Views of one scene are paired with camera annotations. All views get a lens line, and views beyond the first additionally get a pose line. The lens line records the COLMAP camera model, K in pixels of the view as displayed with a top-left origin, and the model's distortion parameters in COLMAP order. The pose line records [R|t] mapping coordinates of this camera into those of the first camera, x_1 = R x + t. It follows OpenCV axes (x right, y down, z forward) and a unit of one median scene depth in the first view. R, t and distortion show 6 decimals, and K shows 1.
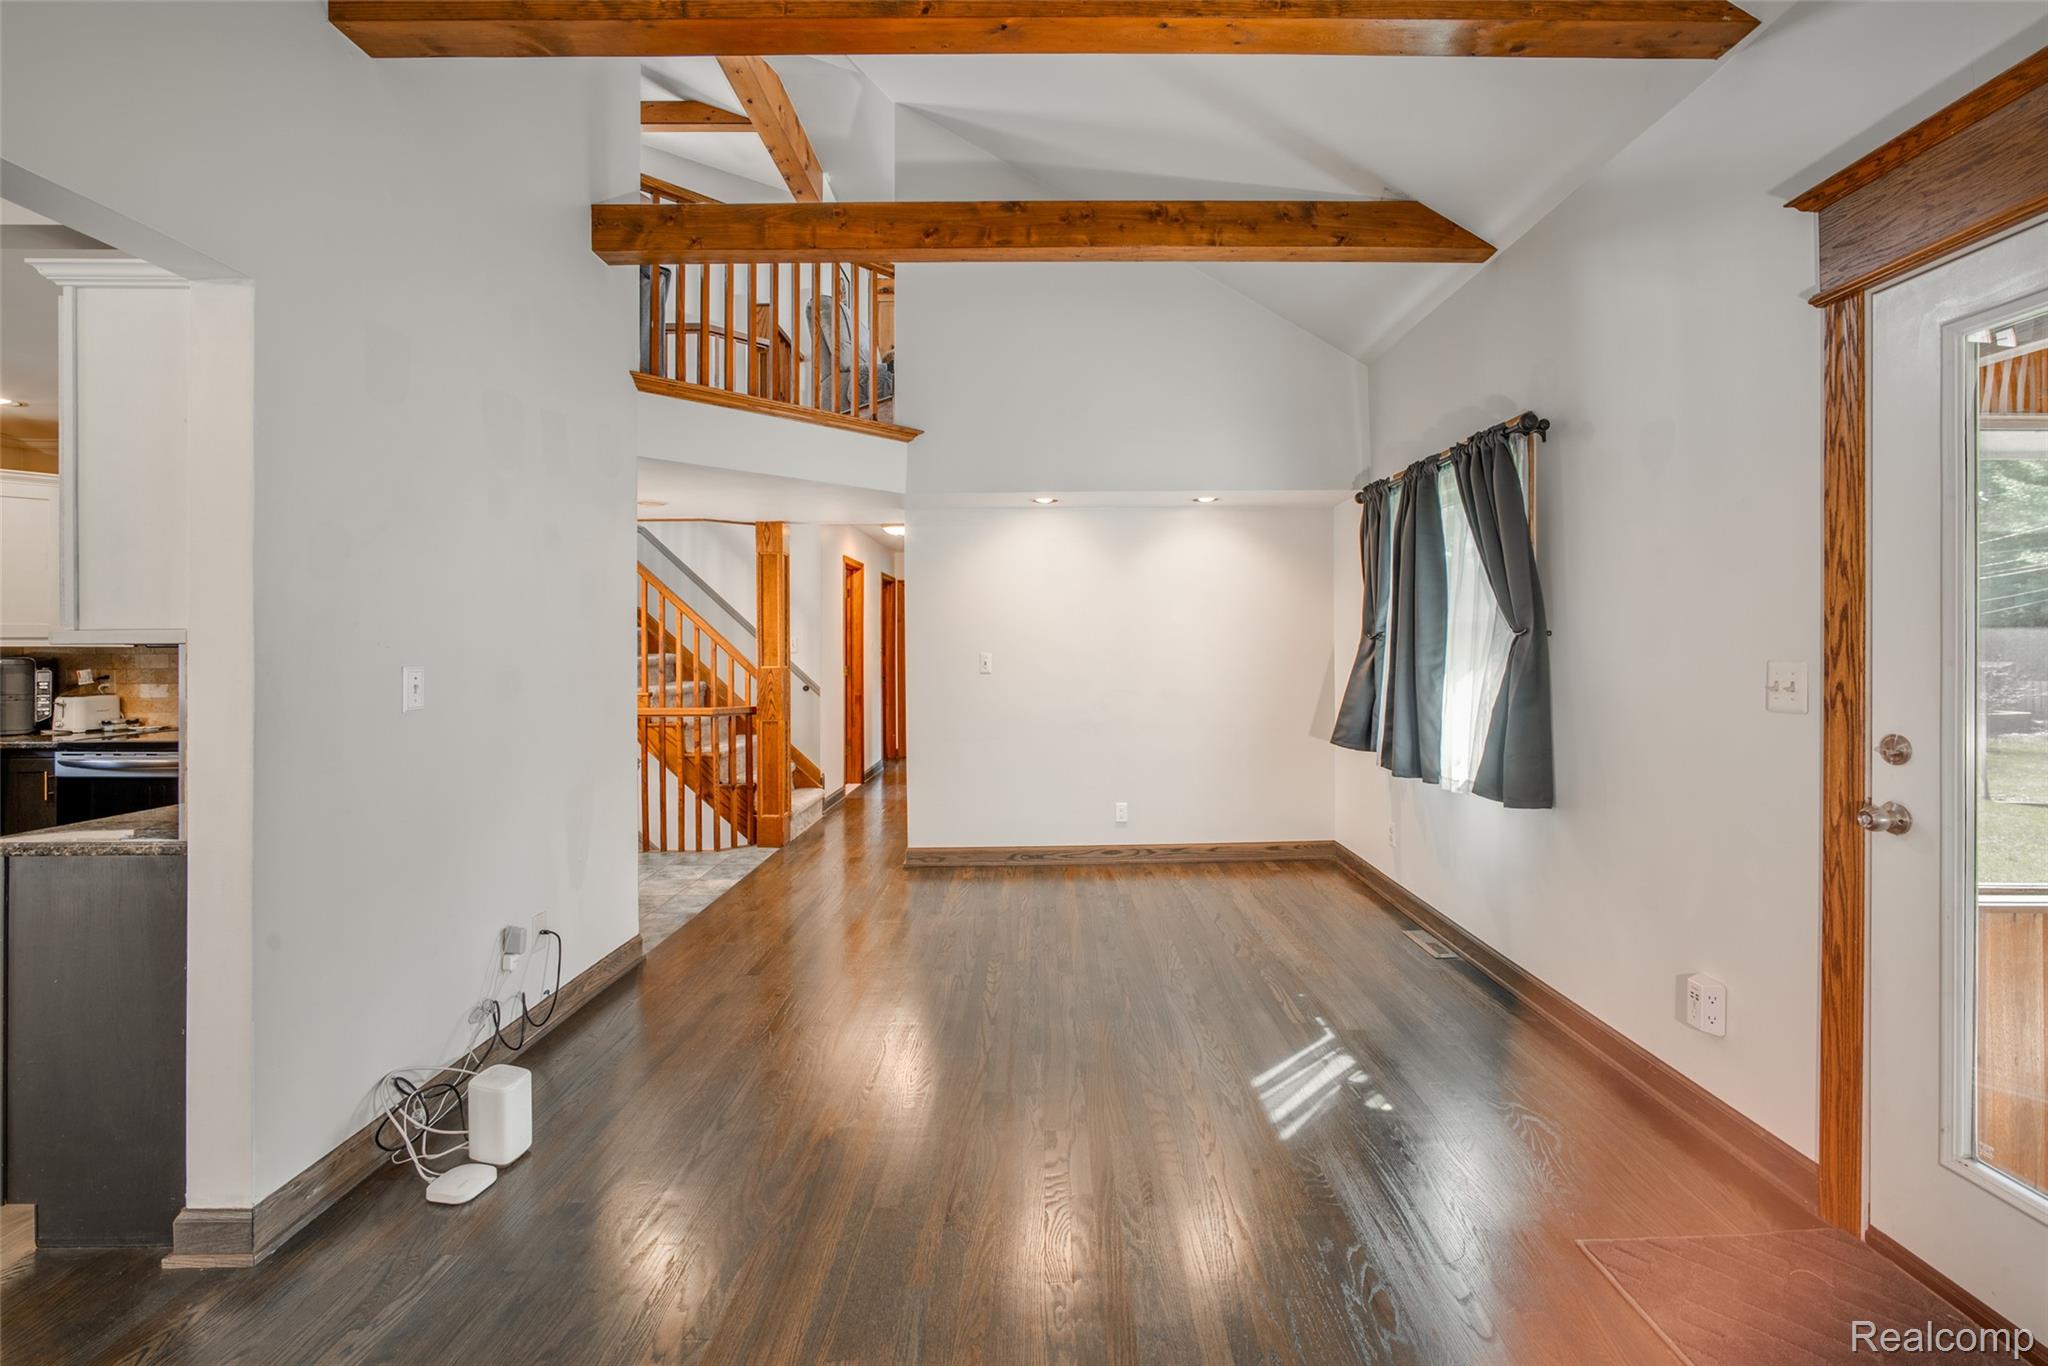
lens RADIAL K [[869.0, 0, 1032.5], [0, 869.0, 649.9], [0, 0, 1]] dist [-0.030605, 0.010660]
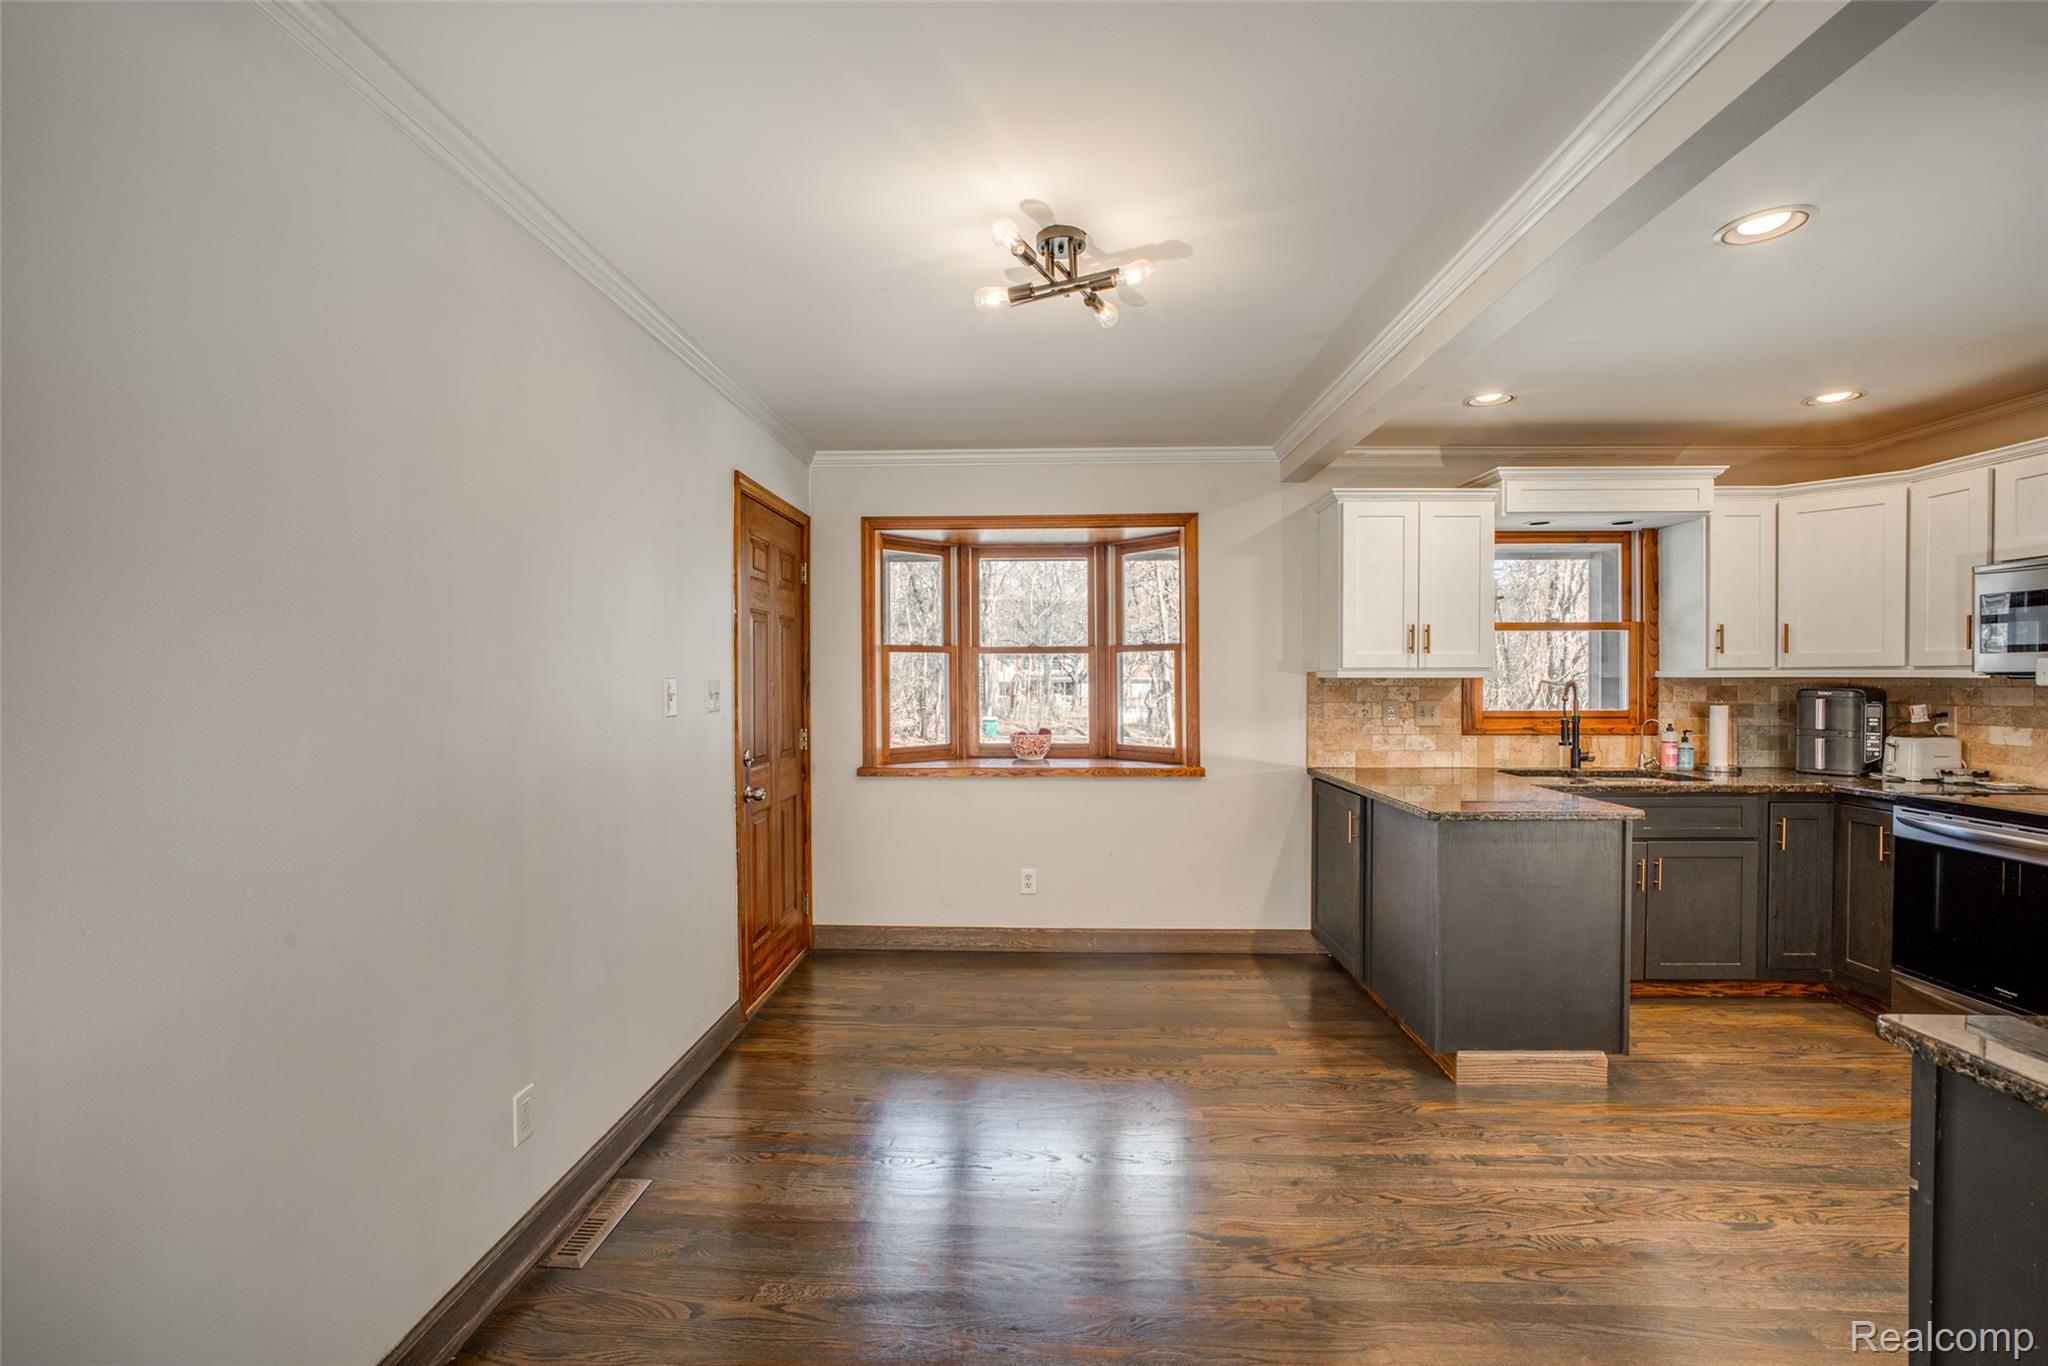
lens RADIAL K [[859.8, 0, 1031.7], [0, 859.8, 692.4], [0, 0, 1]] dist [-0.031693, 0.013708]
pose [[-0.044151, 0.020782, -0.998809, -0.263217], [-0.001079, 0.999782, 0.020850, -0.005419], [0.999024, 0.001998, -0.044119, 0.177403]]
